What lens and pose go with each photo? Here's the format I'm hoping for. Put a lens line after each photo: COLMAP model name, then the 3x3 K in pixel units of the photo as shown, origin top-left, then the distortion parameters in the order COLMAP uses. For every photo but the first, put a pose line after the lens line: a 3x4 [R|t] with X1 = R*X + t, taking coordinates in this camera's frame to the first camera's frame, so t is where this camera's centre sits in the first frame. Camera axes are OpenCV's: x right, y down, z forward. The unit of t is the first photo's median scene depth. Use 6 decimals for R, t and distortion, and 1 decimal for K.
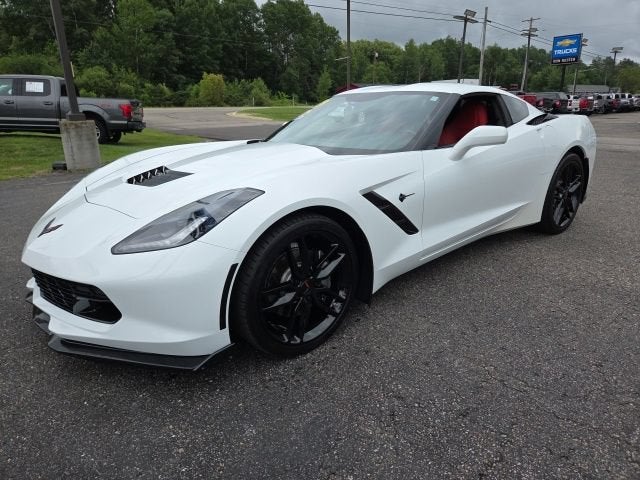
lens RADIAL K [[424.5, 0, 324.2], [0, 424.5, 237.3], [0, 0, 1]] dist [0.069035, -0.063829]
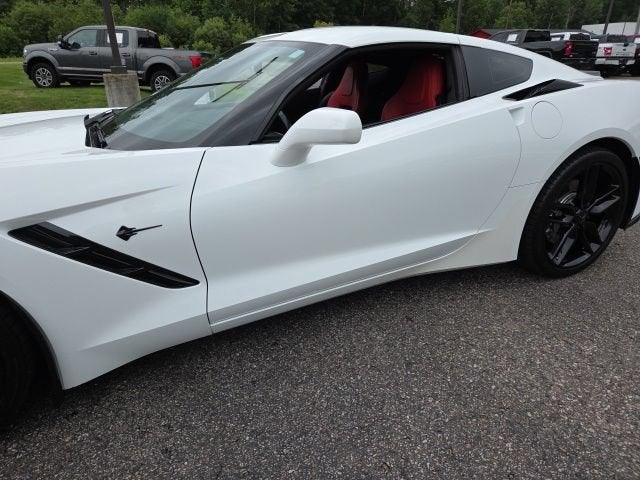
lens RADIAL K [[426.6, 0, 317.6], [0, 426.6, 239.0], [0, 0, 1]] dist [0.063784, -0.055632]
pose [[0.961762, 0.108706, -0.251389, 0.103941], [-0.082230, 0.990123, 0.113554, -0.031002], [0.261250, -0.088540, 0.961202, 0.090935]]
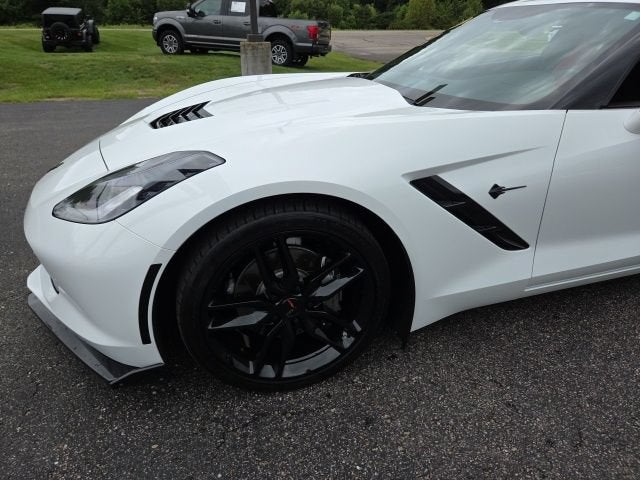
lens RADIAL K [[428.2, 0, 321.0], [0, 428.2, 234.1], [0, 0, 1]] dist [0.062533, -0.063216]
pose [[0.899634, 0.203224, -0.386470, 0.037244], [-0.145673, 0.974070, 0.173110, -0.018590], [0.411629, -0.099437, 0.905910, 0.063328]]
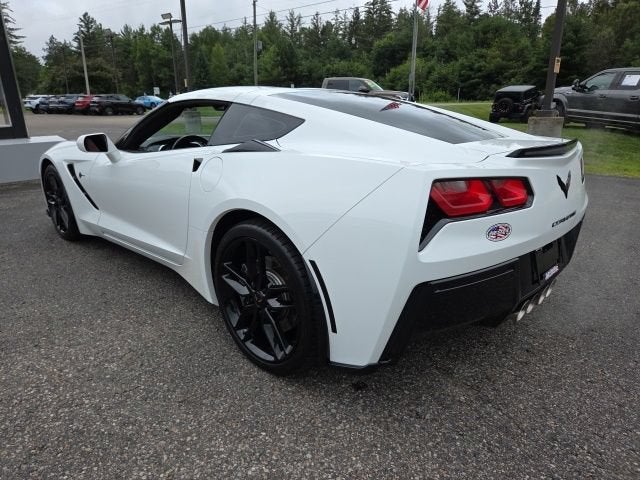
lens RADIAL K [[430.8, 0, 320.0], [0, 430.8, 240.0], [0, 0, 1]] dist [0.061041, -0.057617]
pose [[0.077789, 0.317020, -0.945223, 0.296007], [-0.295978, 0.912695, 0.281752, -0.095220], [0.952022, 0.257848, 0.164828, 0.279751]]
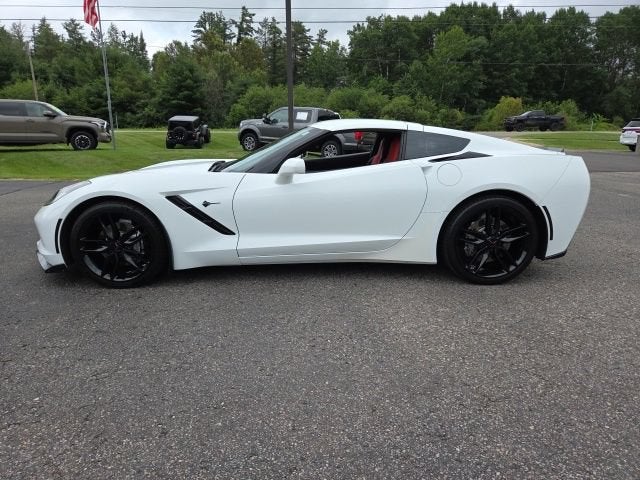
lens RADIAL K [[426.6, 0, 317.6], [0, 426.6, 239.0], [0, 0, 1]] dist [0.063784, -0.055632]
pose [[0.773100, 0.173119, -0.610202, 0.236935], [-0.201998, 0.979142, 0.021867, -0.015355], [0.601260, 0.106354, 0.791944, 0.024334]]
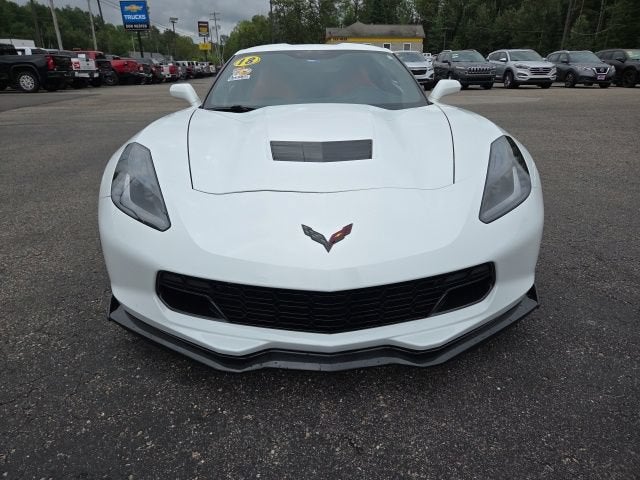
lens RADIAL K [[426.6, 0, 317.6], [0, 426.6, 239.0], [0, 0, 1]] dist [0.063784, -0.055632]
pose [[0.628633, -0.280835, 0.725226, -0.185533], [0.228788, 0.958040, 0.172674, -0.022404], [-0.743288, 0.057374, 0.666507, 0.089204]]
